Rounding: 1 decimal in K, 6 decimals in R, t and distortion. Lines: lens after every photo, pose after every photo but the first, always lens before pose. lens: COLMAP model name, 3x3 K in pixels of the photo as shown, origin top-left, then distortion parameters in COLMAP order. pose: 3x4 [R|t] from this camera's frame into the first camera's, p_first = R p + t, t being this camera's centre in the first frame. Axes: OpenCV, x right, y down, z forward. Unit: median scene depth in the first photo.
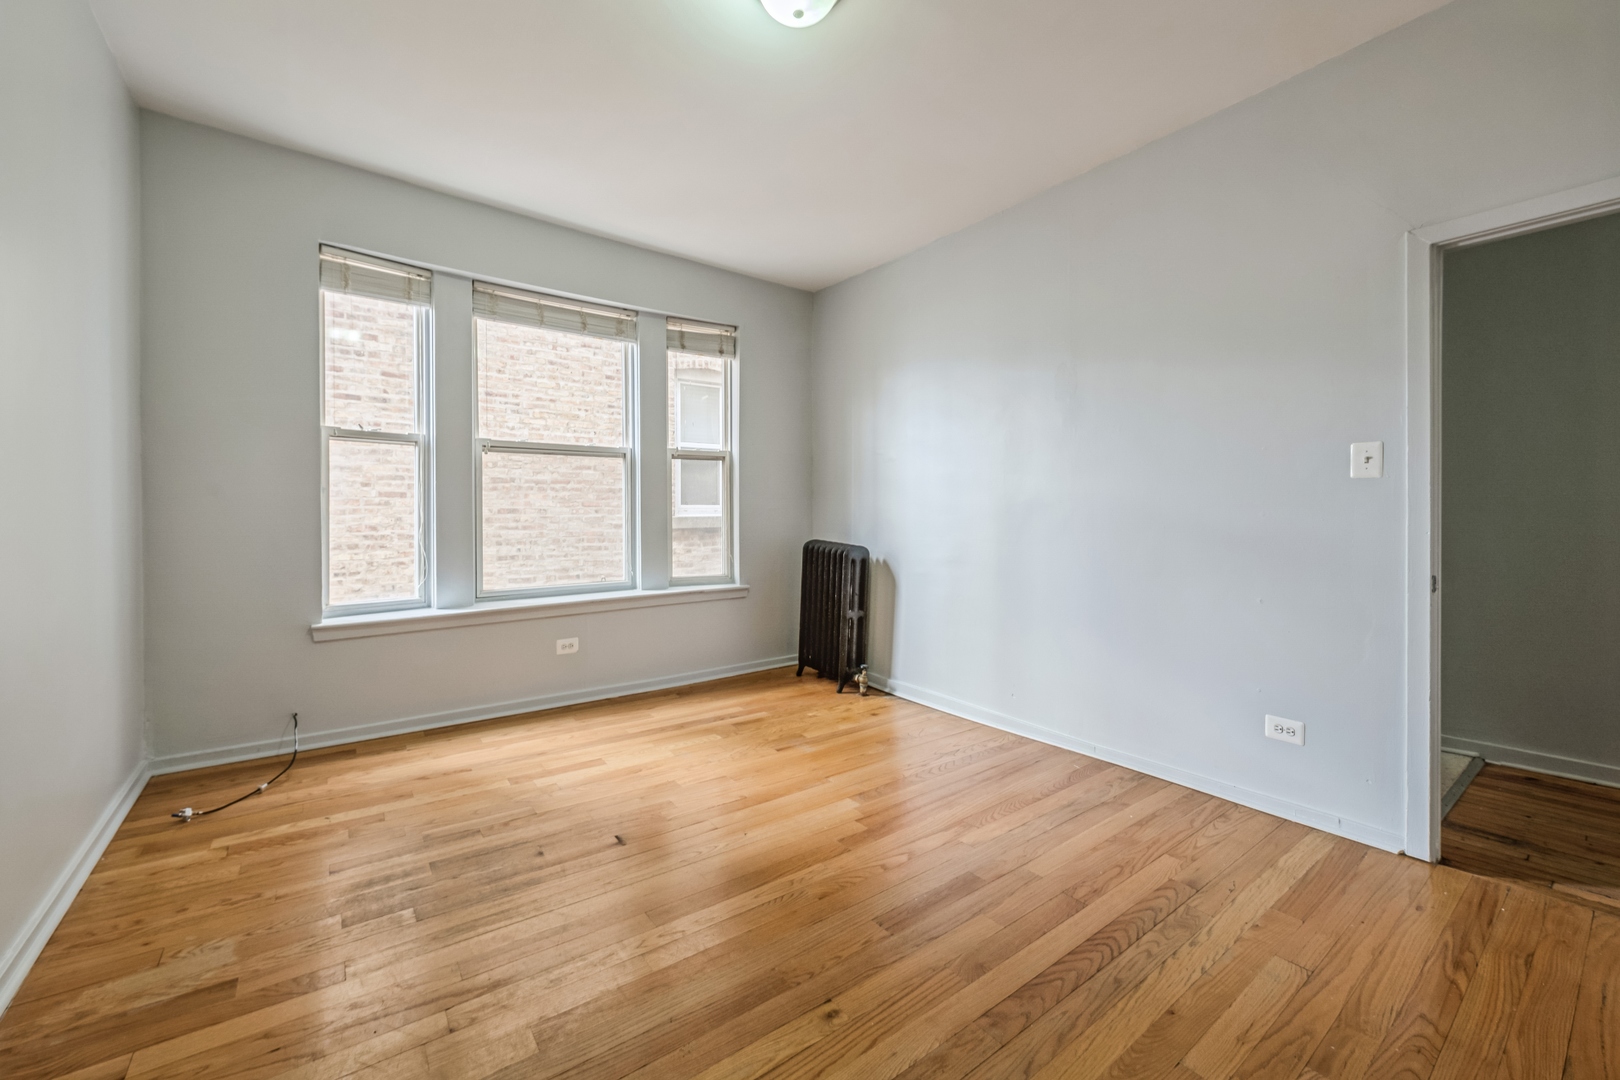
lens RADIAL K [[647.6, 0, 807.9], [0, 647.6, 524.3], [0, 0, 1]] dist [0.000543, -0.000113]
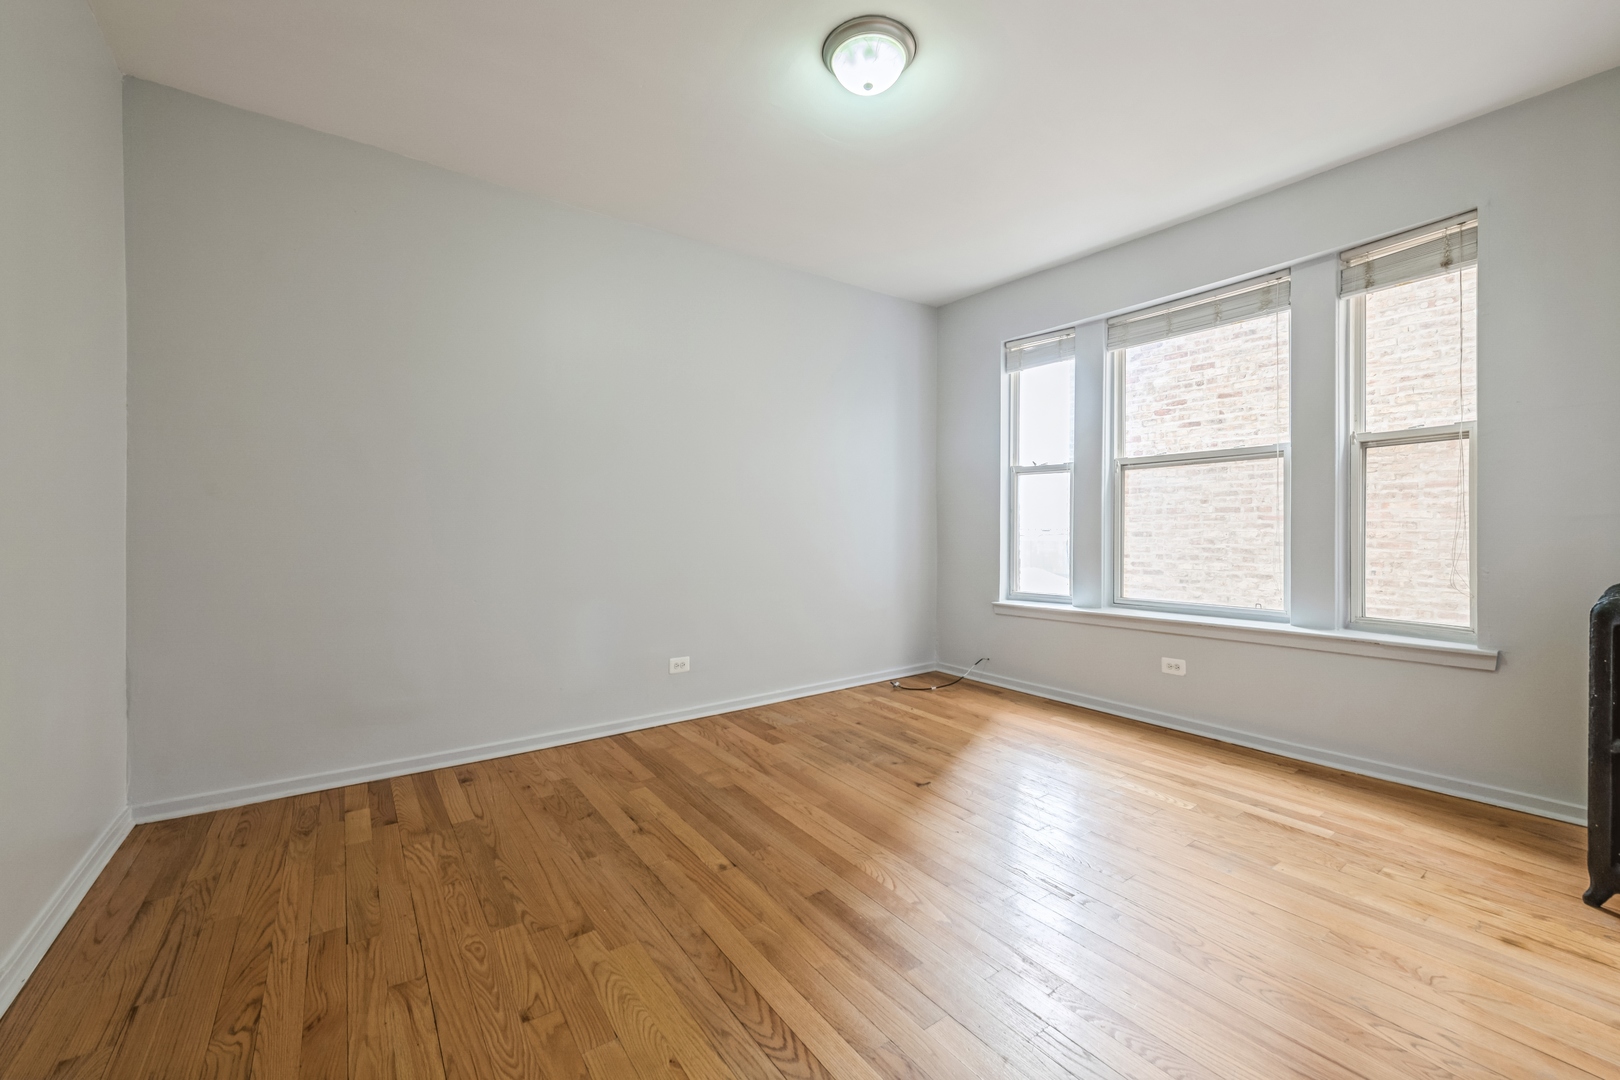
lens RADIAL K [[657.4, 0, 810.0], [0, 657.4, 540.0], [0, 0, 1]] dist [0.001987, -0.003084]
pose [[-0.031034, 0.015239, -0.999402, 0.546524], [-0.017340, 0.999725, 0.015782, -0.002595], [0.999368, 0.017819, -0.030761, 0.447323]]
